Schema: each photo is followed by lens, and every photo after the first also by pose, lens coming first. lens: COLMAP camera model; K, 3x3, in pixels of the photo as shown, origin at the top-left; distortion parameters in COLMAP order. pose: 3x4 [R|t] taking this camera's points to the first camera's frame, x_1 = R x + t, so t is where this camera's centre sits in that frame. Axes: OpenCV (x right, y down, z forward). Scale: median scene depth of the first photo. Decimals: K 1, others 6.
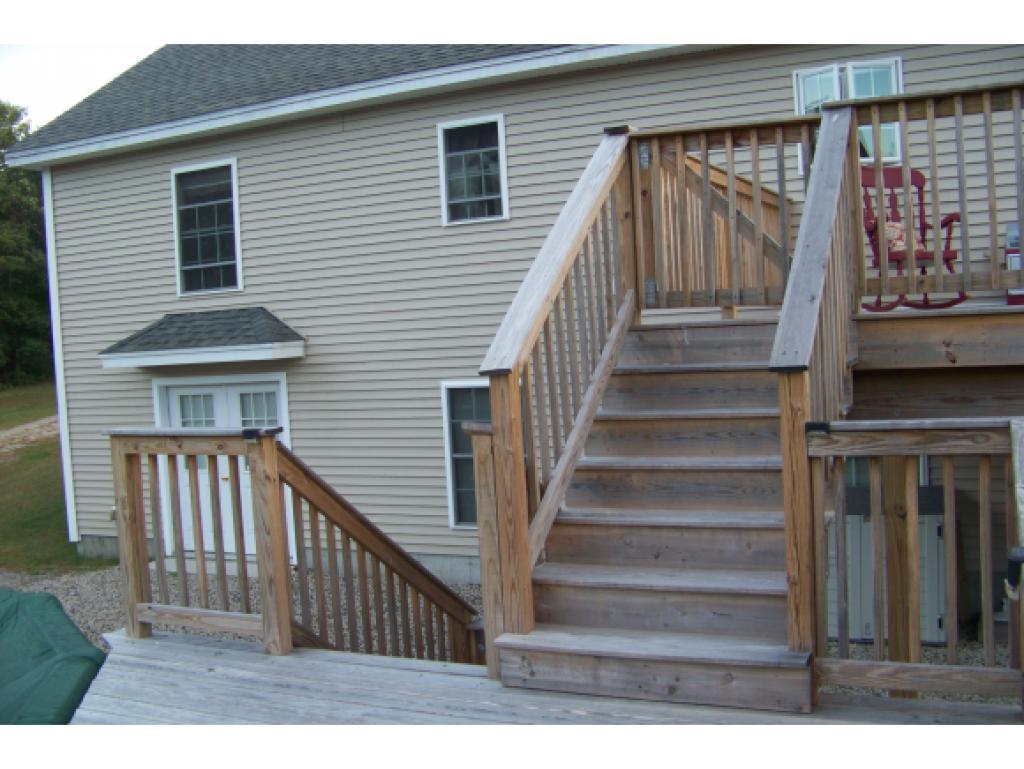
lens RADIAL K [[1098.0, 0, 517.9], [0, 1098.0, 400.2], [0, 0, 1]] dist [-0.255916, 0.363922]
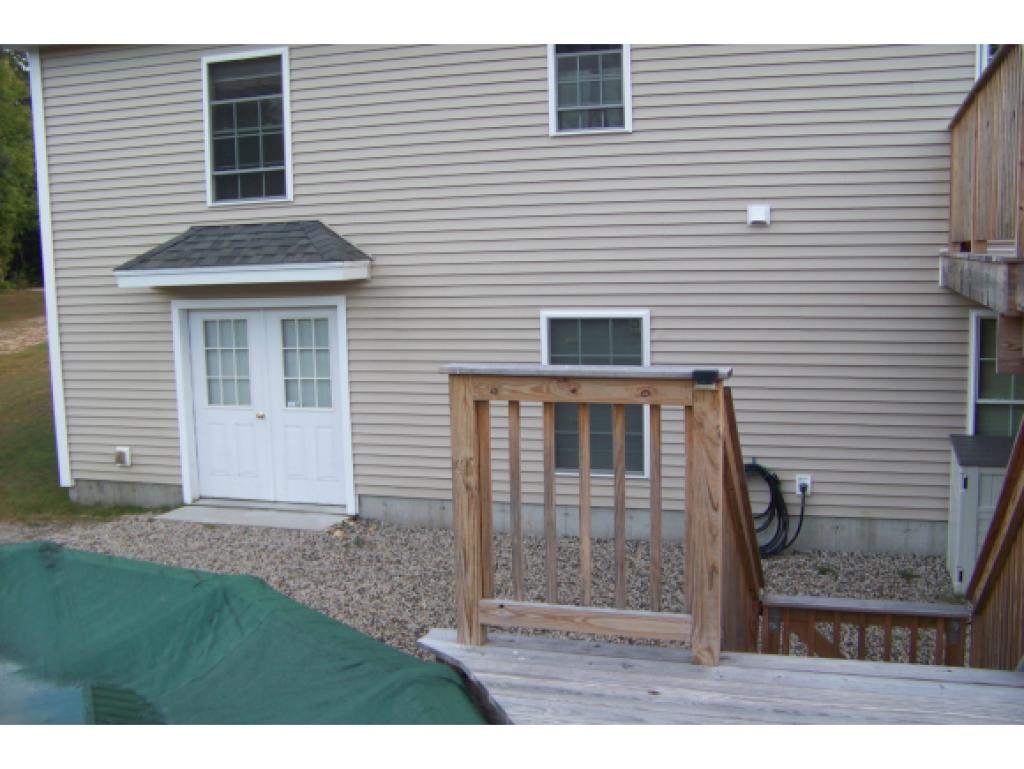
lens RADIAL K [[1098.0, 0, 517.9], [0, 1098.0, 400.2], [0, 0, 1]] dist [-0.255916, 0.363922]
pose [[0.991429, 0.013271, 0.129970, -0.186758], [-0.021378, 0.997898, 0.061180, 0.001559], [-0.128885, -0.063434, 0.989629, 0.107247]]
